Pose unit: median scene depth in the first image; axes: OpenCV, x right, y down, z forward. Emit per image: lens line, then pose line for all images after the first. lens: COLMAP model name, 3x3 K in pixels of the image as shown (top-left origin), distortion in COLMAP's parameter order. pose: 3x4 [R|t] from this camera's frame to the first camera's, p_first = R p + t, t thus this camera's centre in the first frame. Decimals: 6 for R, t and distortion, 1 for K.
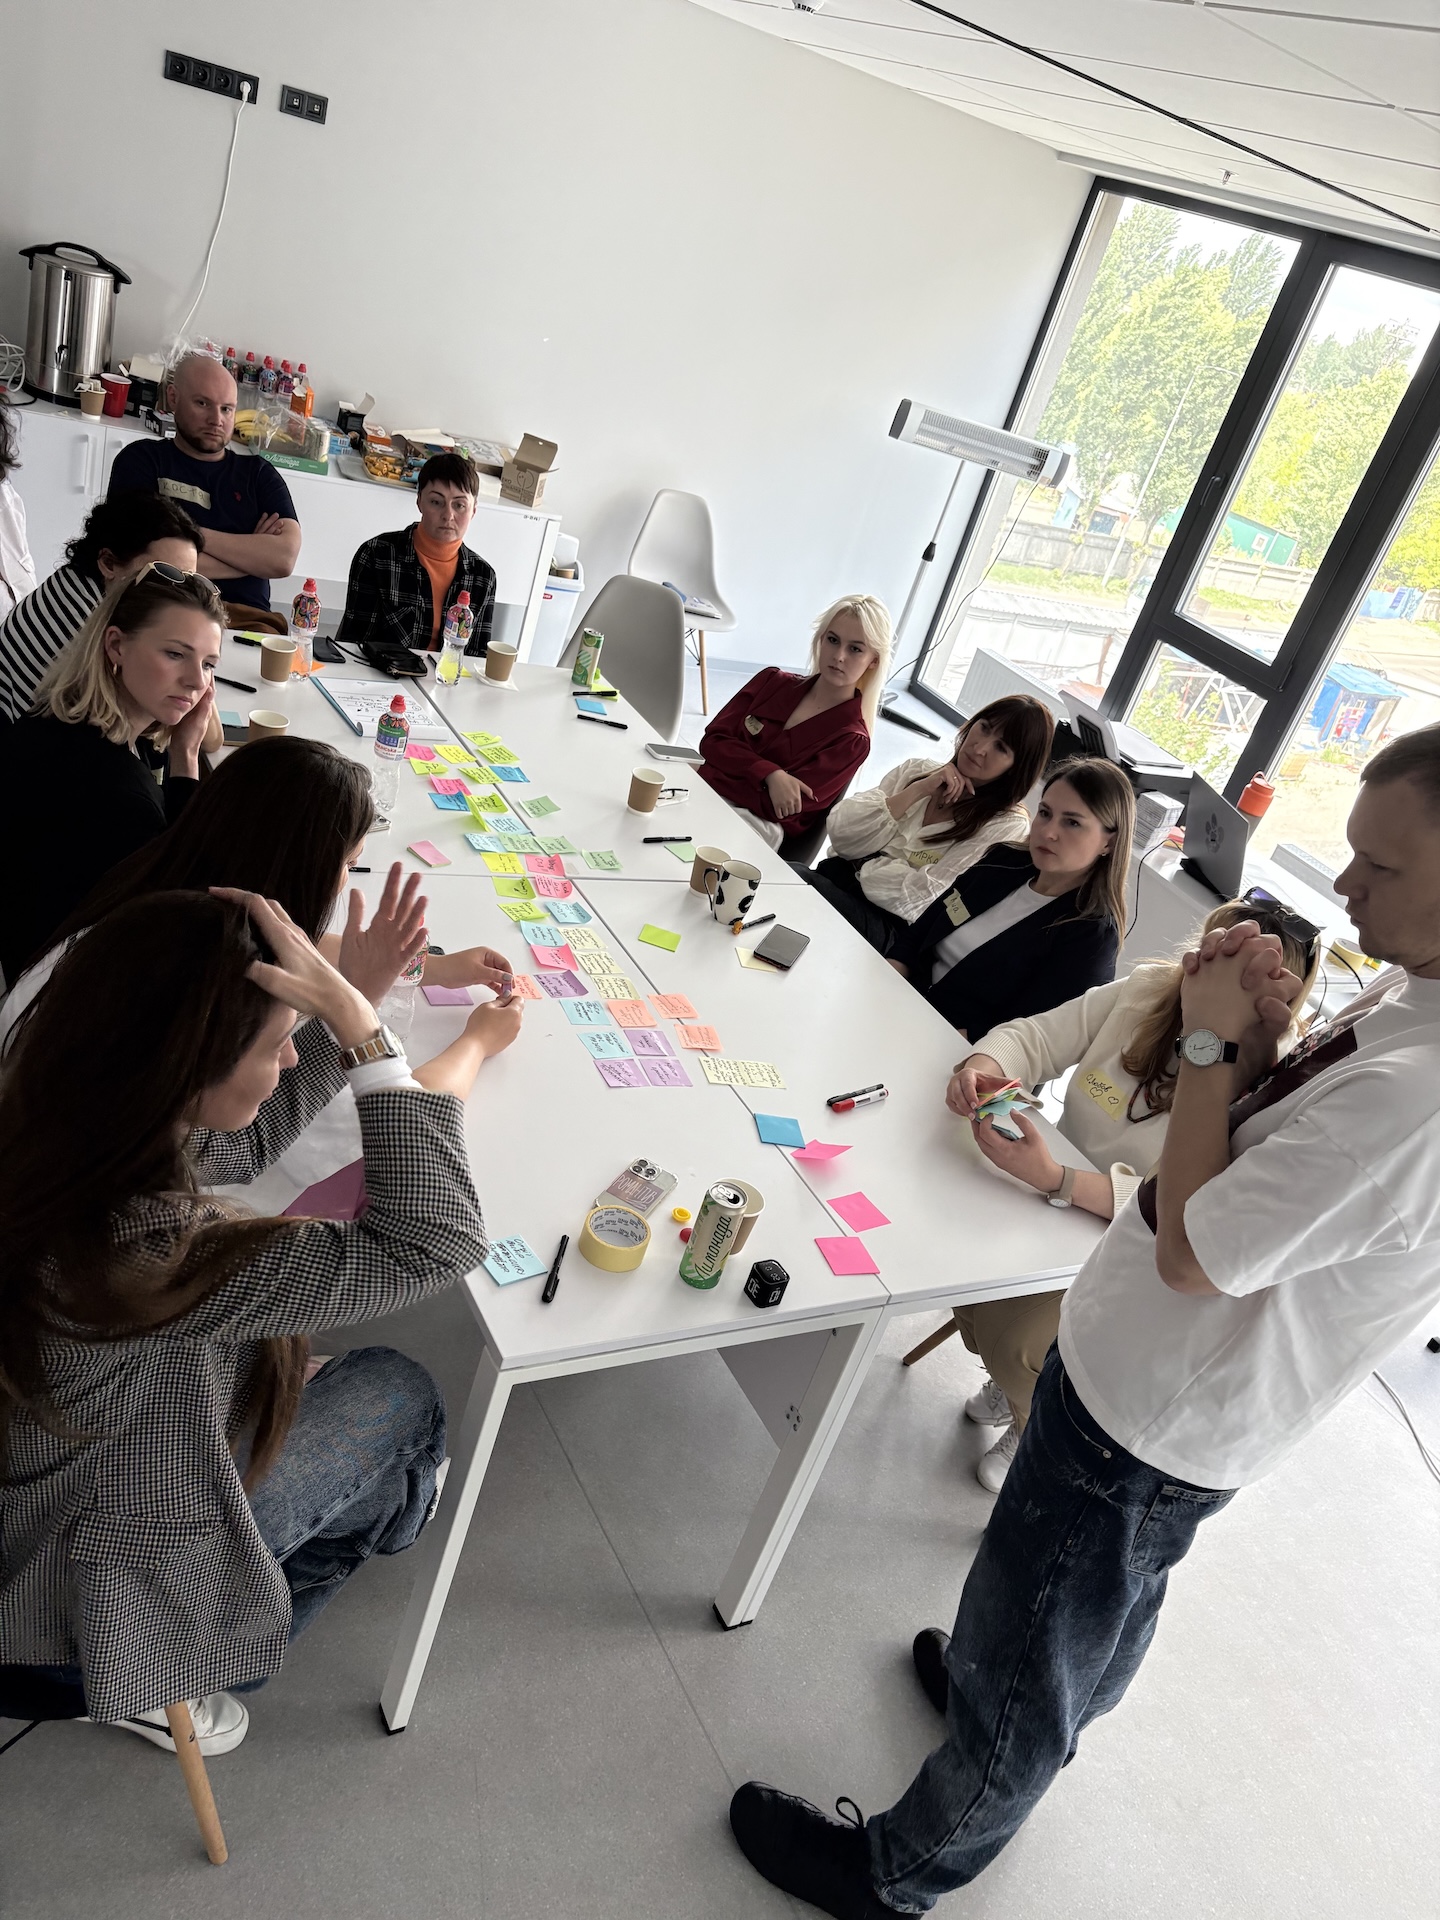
lens RADIAL K [[1447.7, 0, 720.0], [0, 1447.7, 960.0], [0, 0, 1]] dist [0.004841, -0.002406]
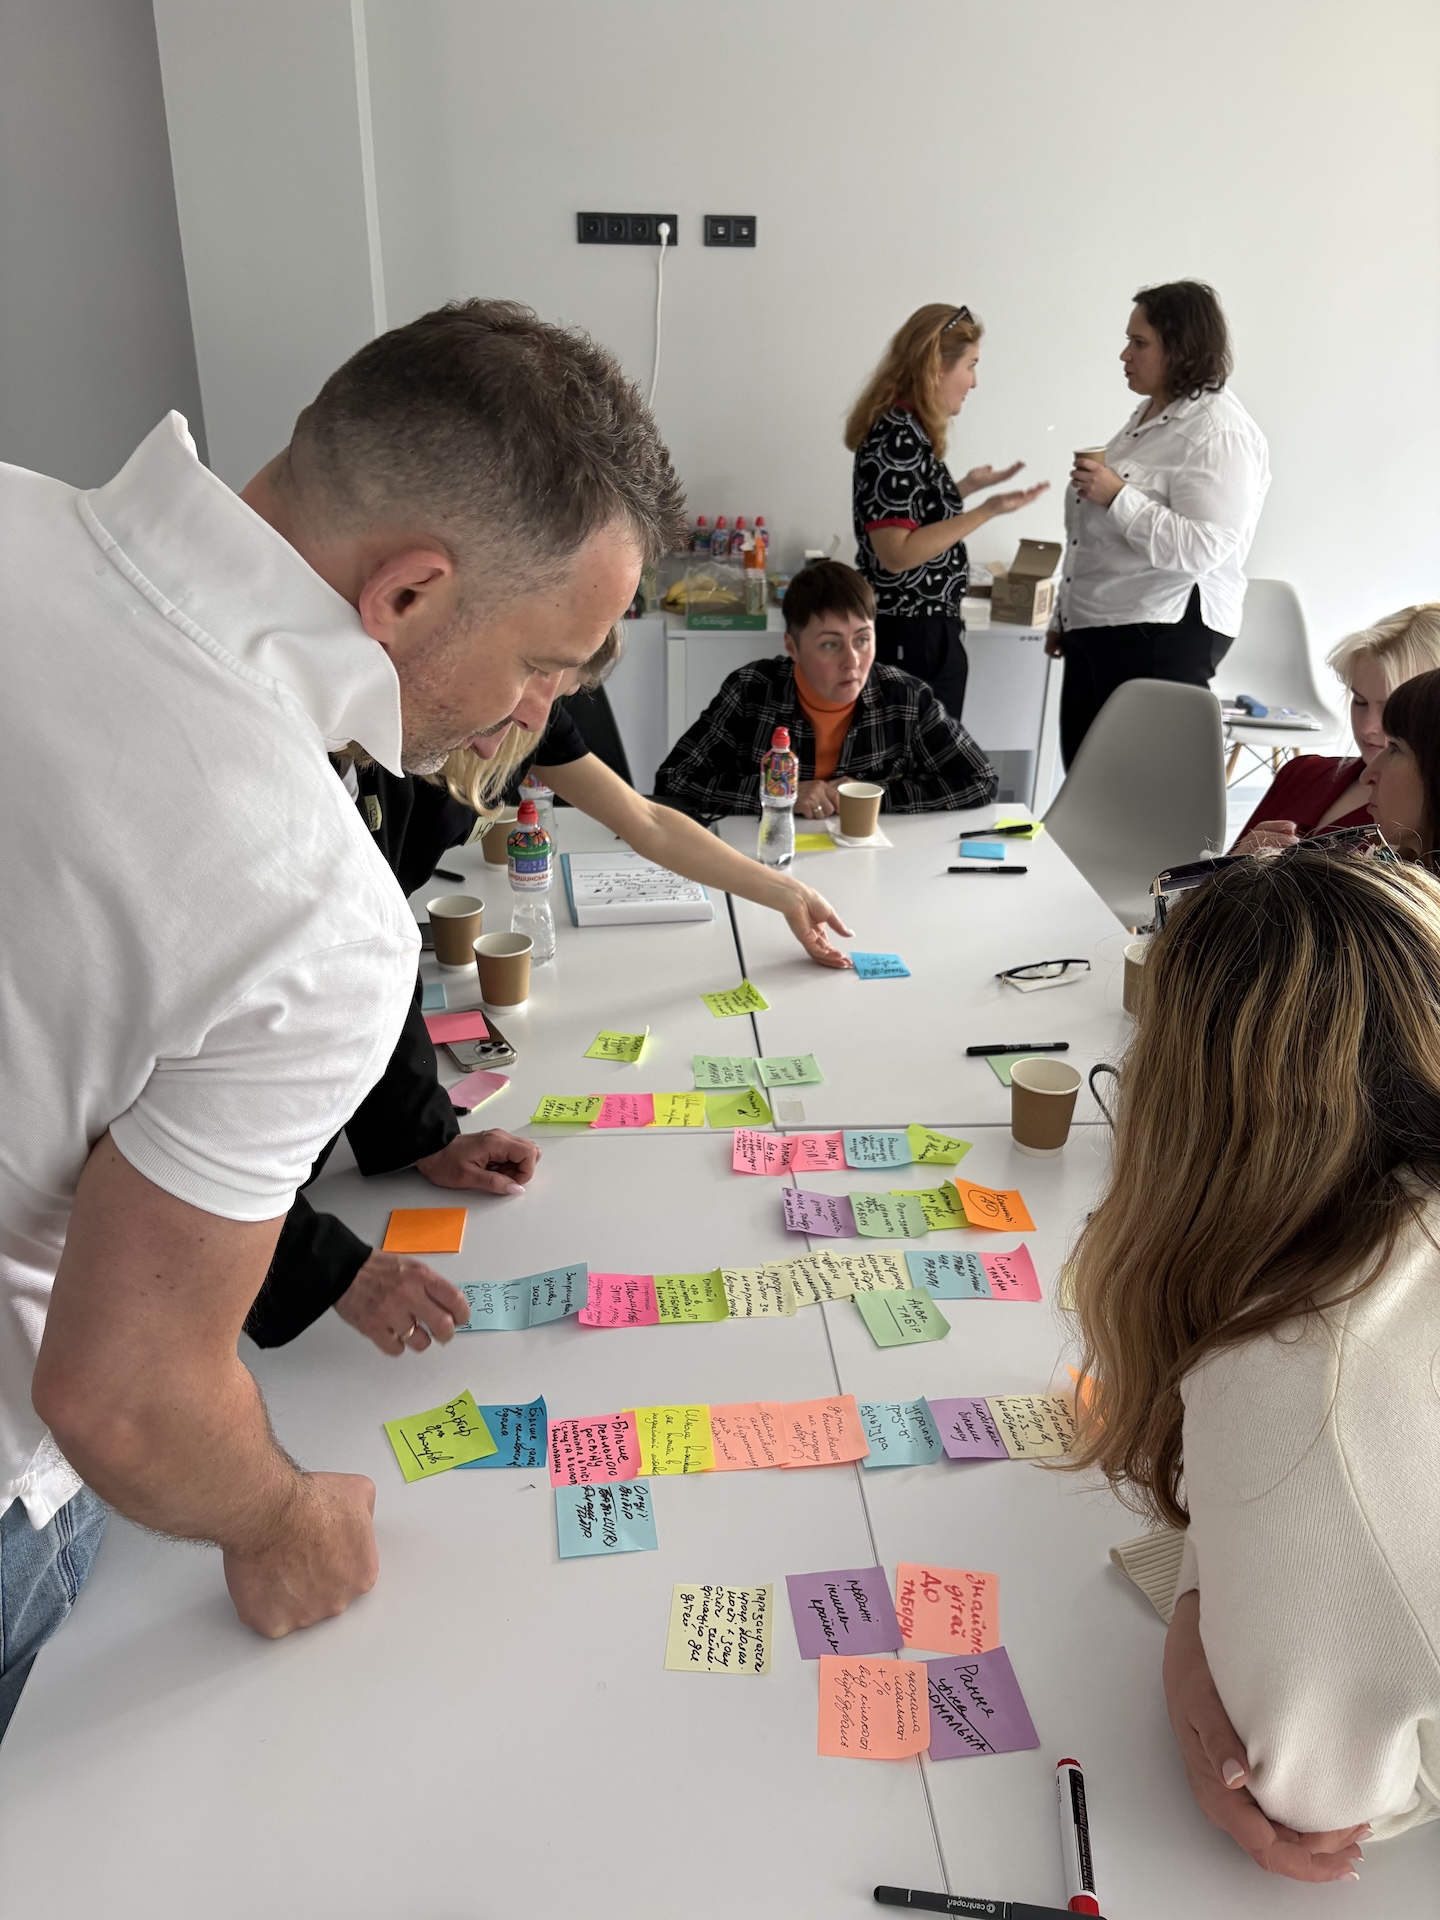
lens RADIAL K [[1447.7, 0, 720.0], [0, 1447.7, 960.0], [0, 0, 1]] dist [0.004841, -0.002406]
pose [[0.876018, -0.081922, -0.475271, 0.092565], [0.014645, 0.989532, -0.143571, -0.024347], [0.482057, 0.118811, 0.868047, 0.289088]]
